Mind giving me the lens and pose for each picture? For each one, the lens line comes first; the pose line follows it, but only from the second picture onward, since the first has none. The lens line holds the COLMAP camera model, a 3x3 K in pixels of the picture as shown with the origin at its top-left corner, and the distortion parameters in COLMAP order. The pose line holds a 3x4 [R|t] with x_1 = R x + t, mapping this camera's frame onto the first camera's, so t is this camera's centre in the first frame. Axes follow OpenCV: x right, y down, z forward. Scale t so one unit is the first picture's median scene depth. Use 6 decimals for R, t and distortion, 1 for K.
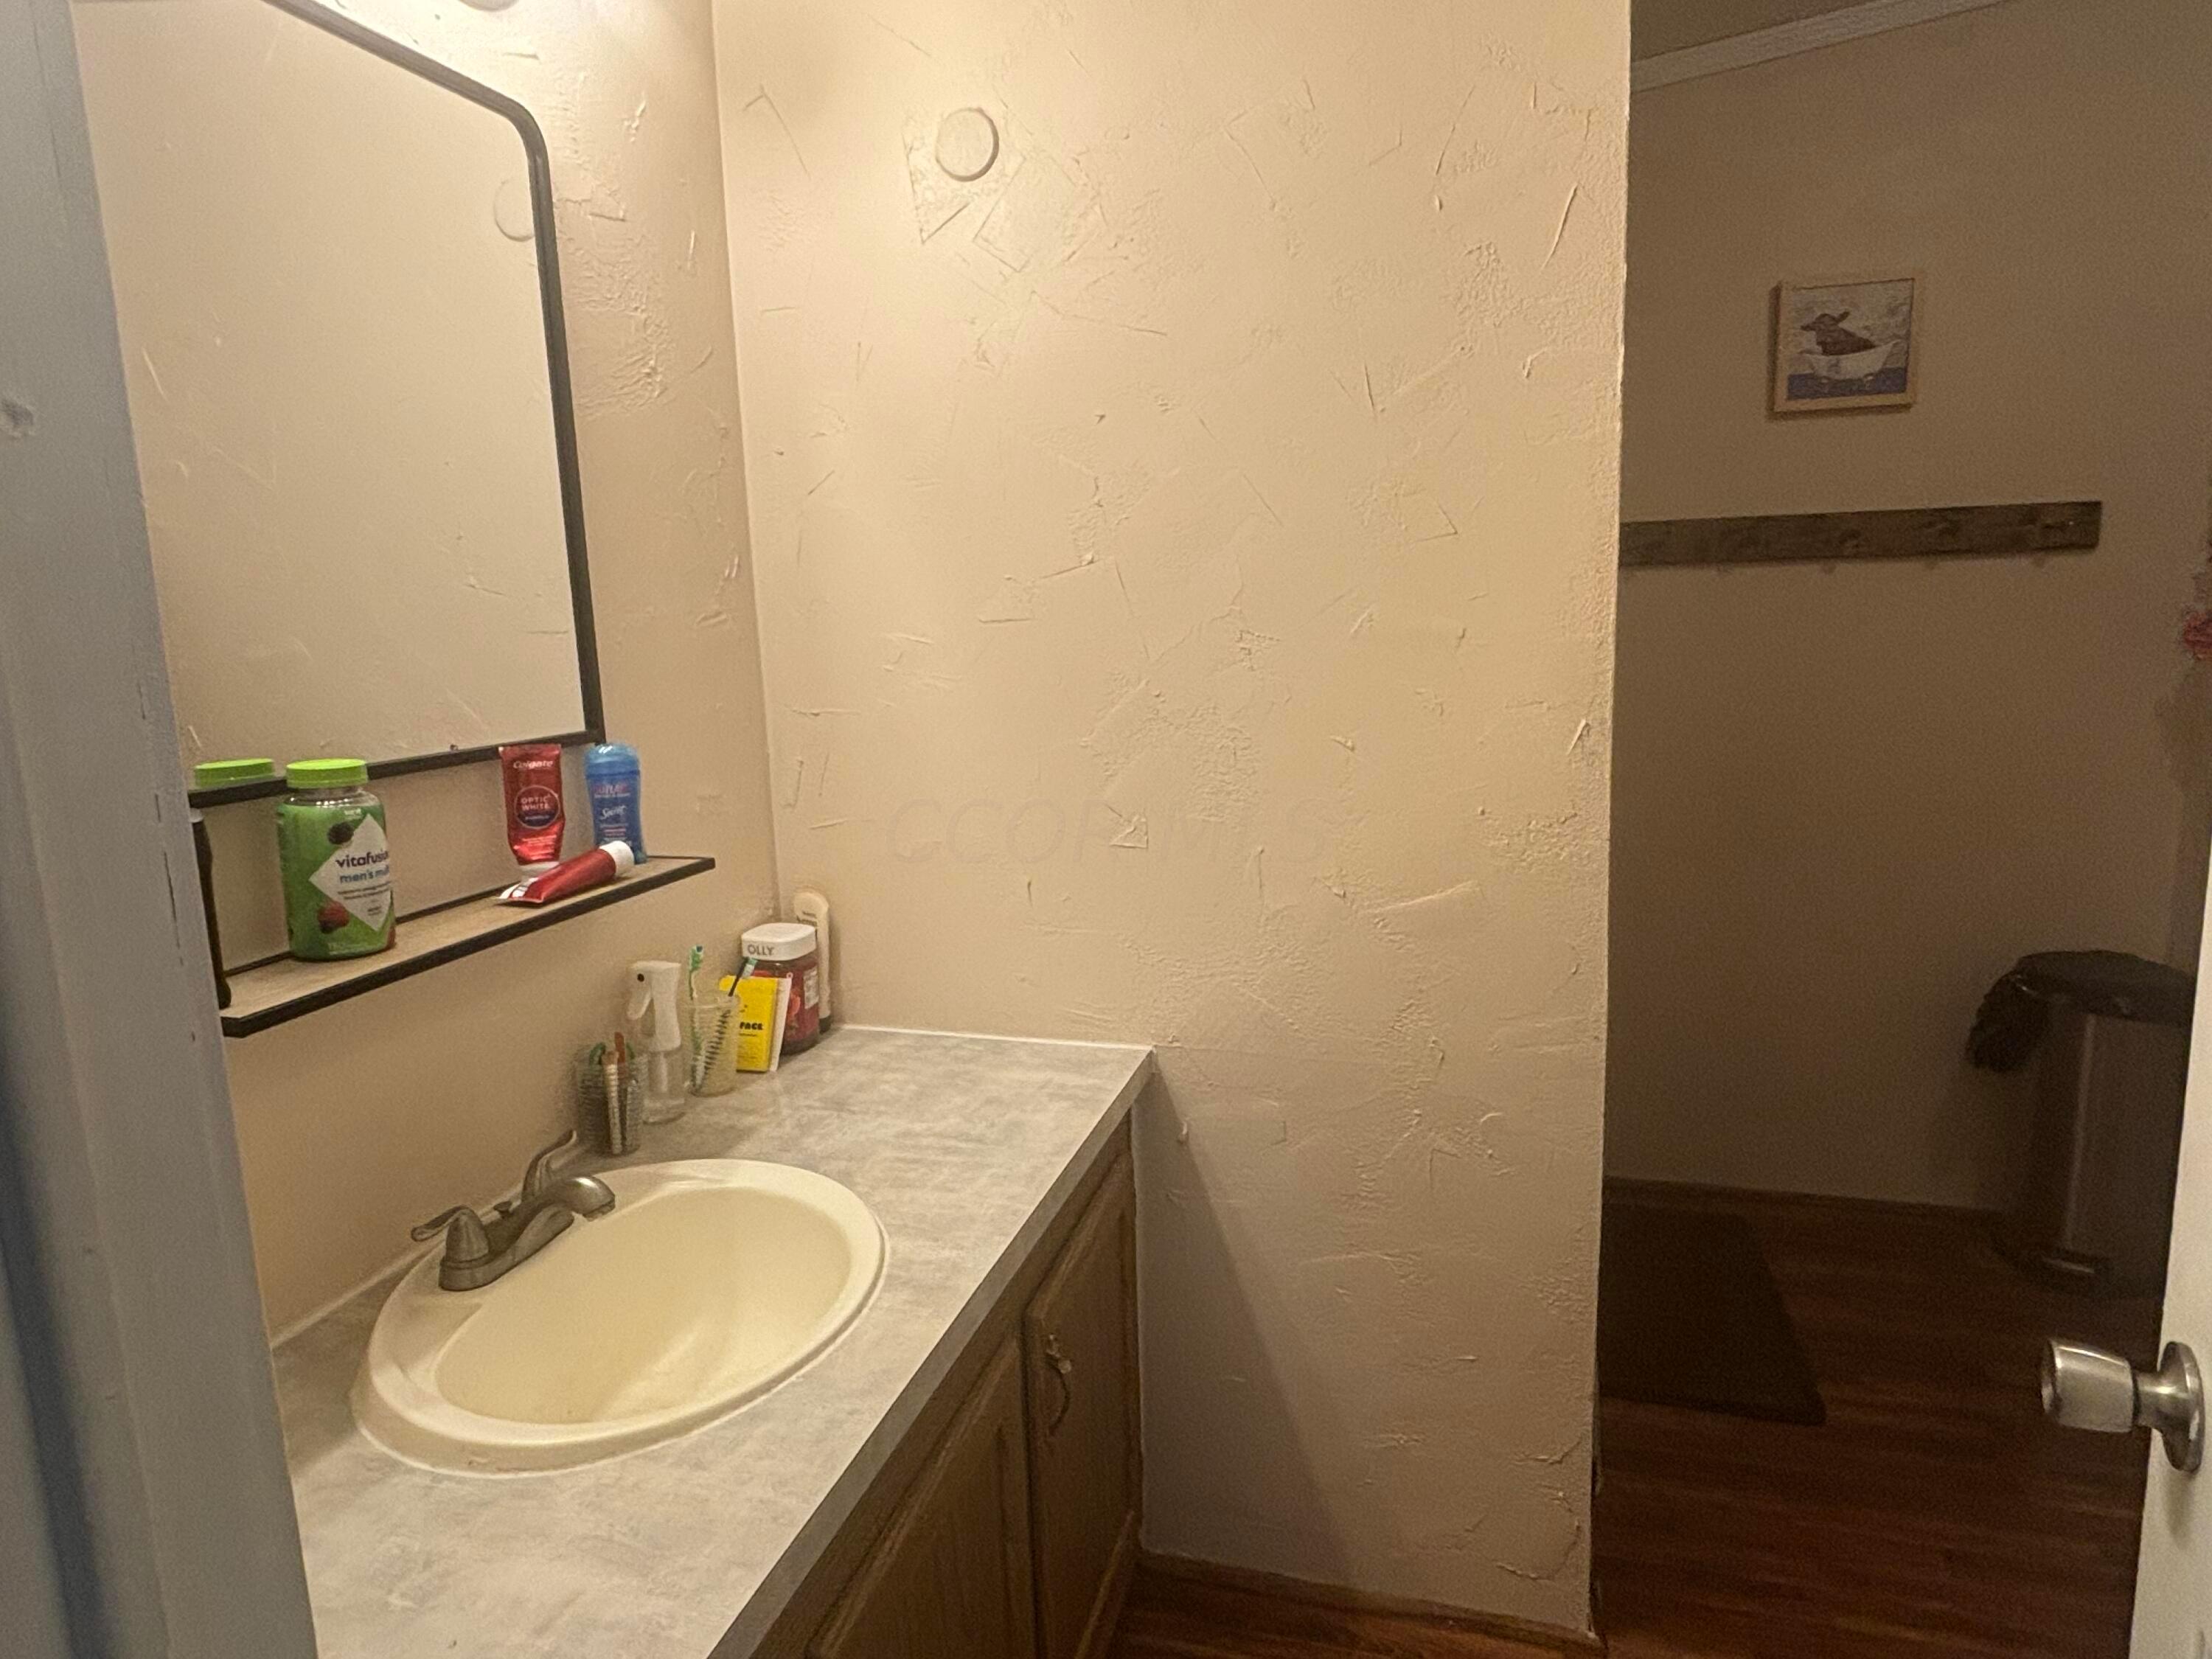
lens RADIAL K [[1340.0, 0, 1104.9], [0, 1340.0, 824.2], [0, 0, 1]] dist [-0.000615, -0.015249]
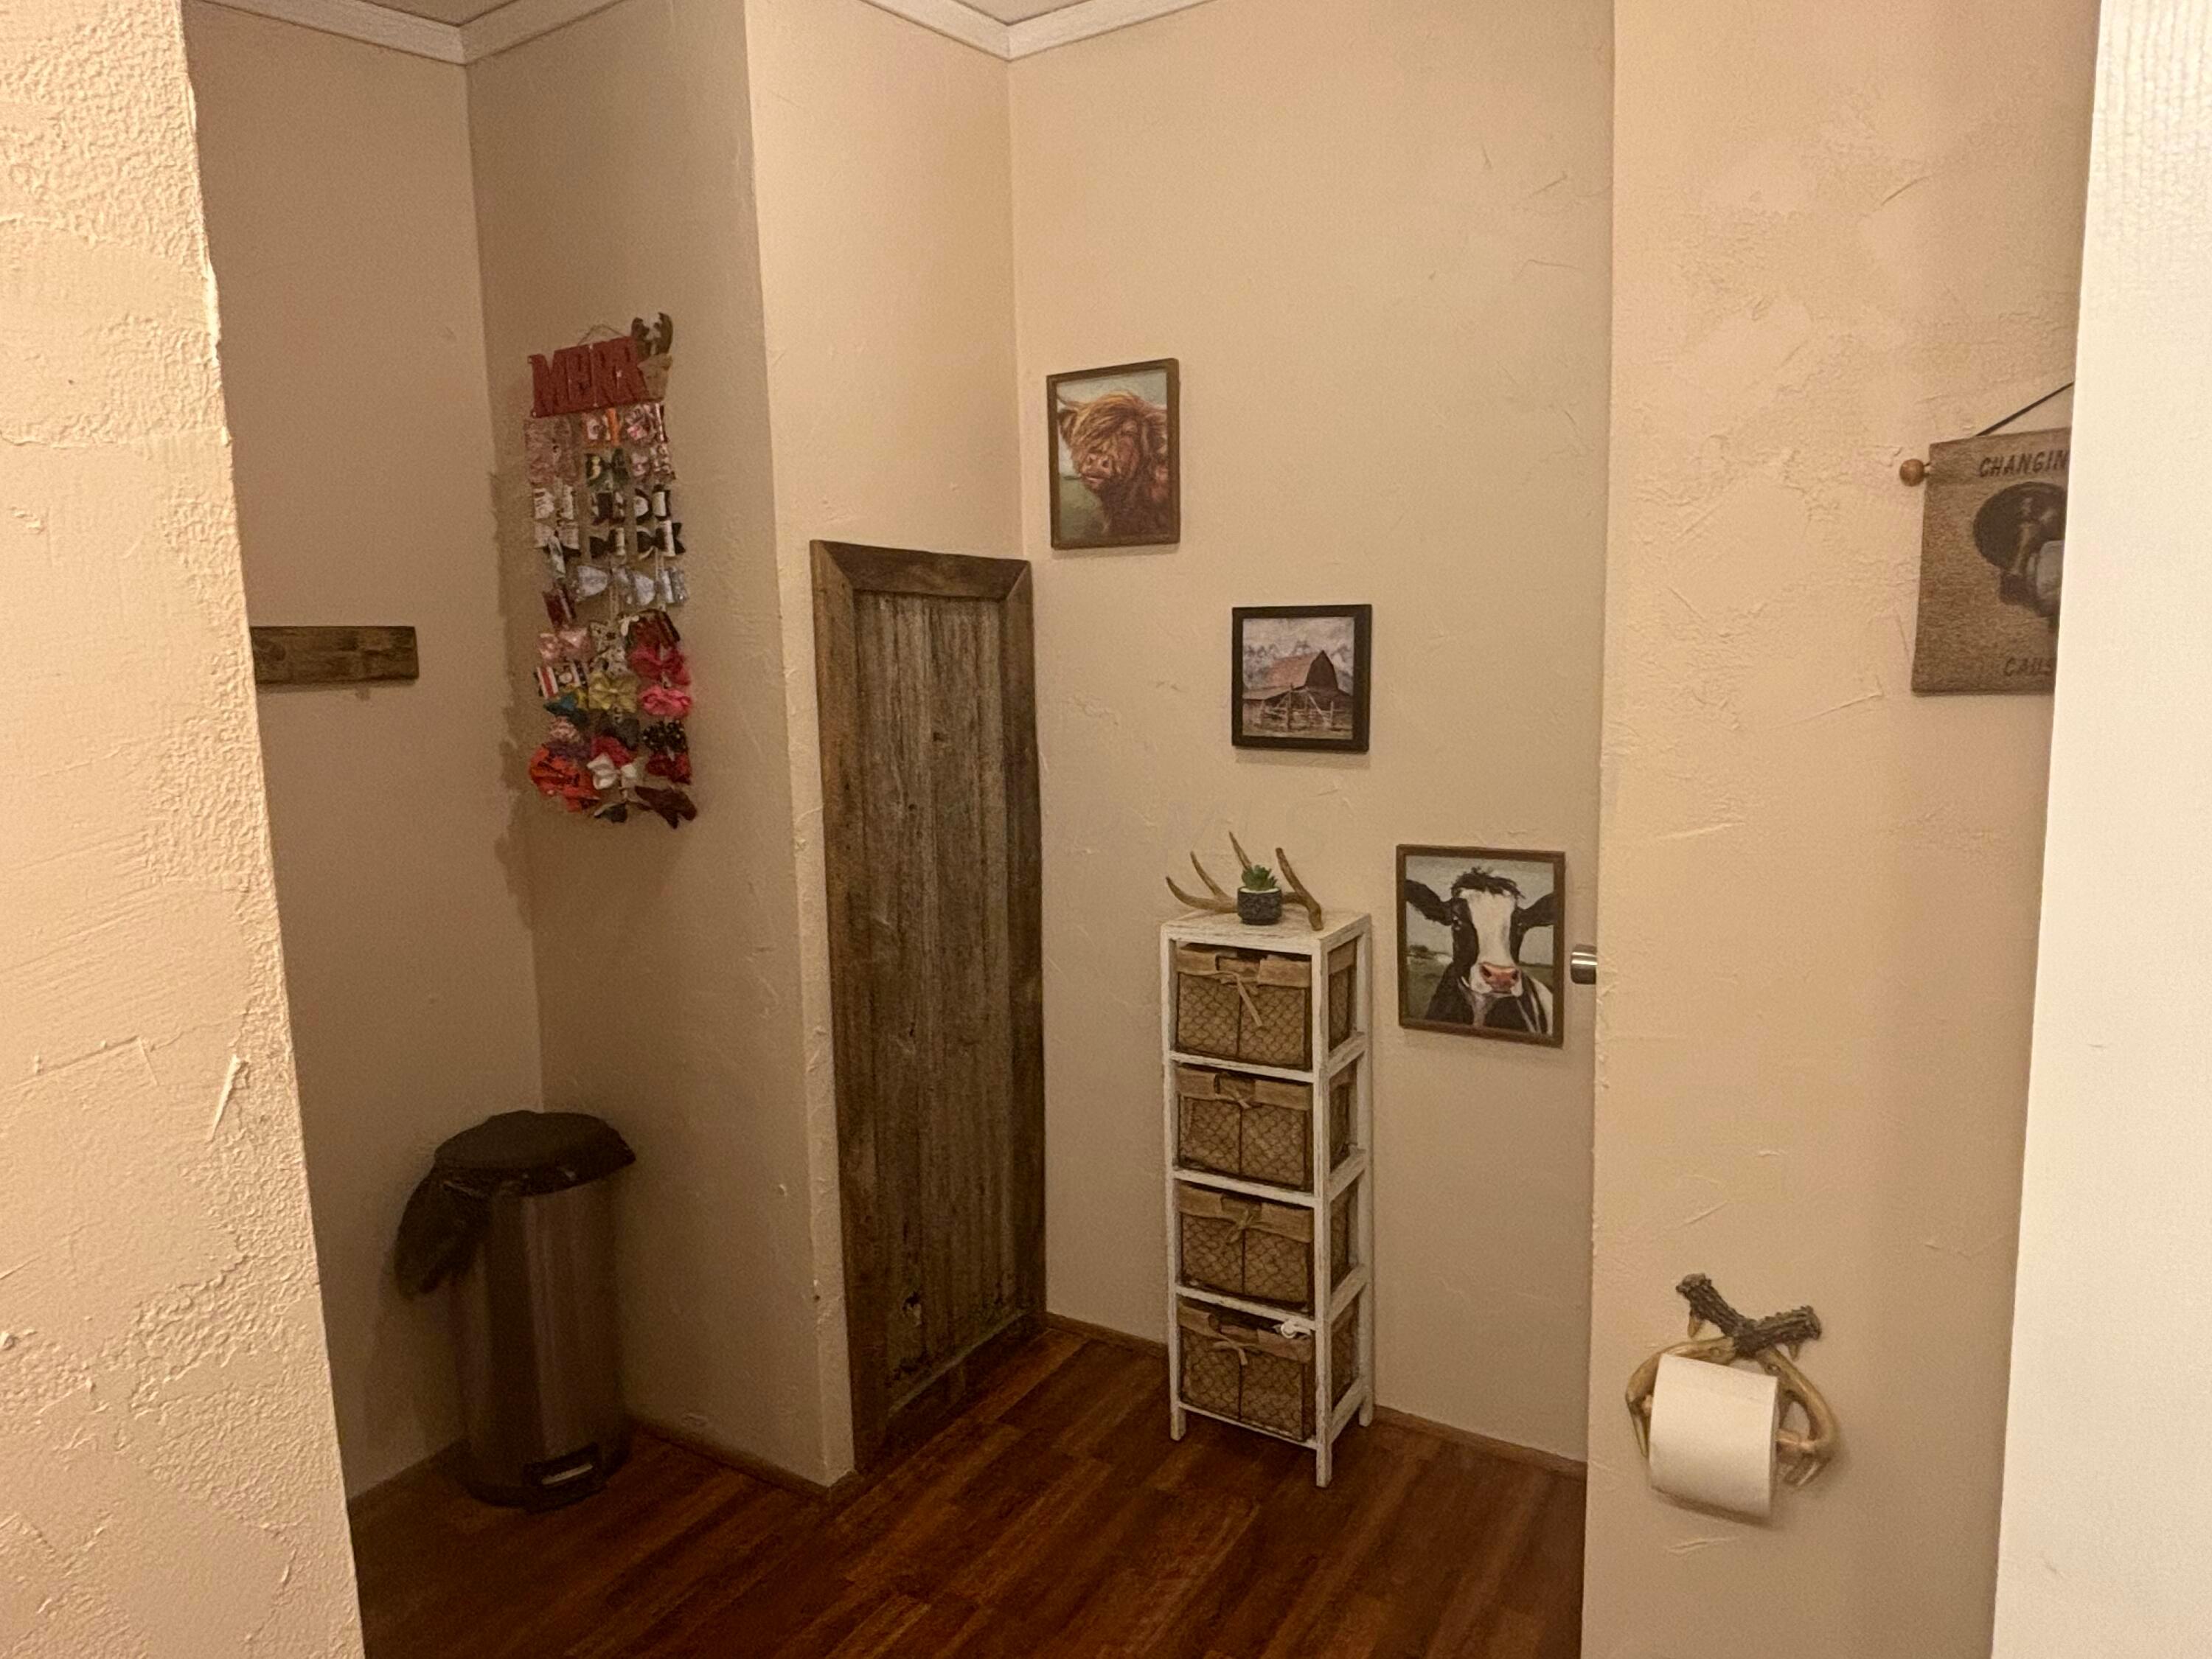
lens RADIAL K [[1340.0, 0, 1104.4], [0, 1340.0, 834.3], [0, 0, 1]] dist [-0.000615, -0.015249]
pose [[0.260731, -0.096882, 0.960538, 0.000735], [0.171538, 0.983769, 0.052662, -0.075305], [-0.950049, 0.151038, 0.273118, 0.344955]]
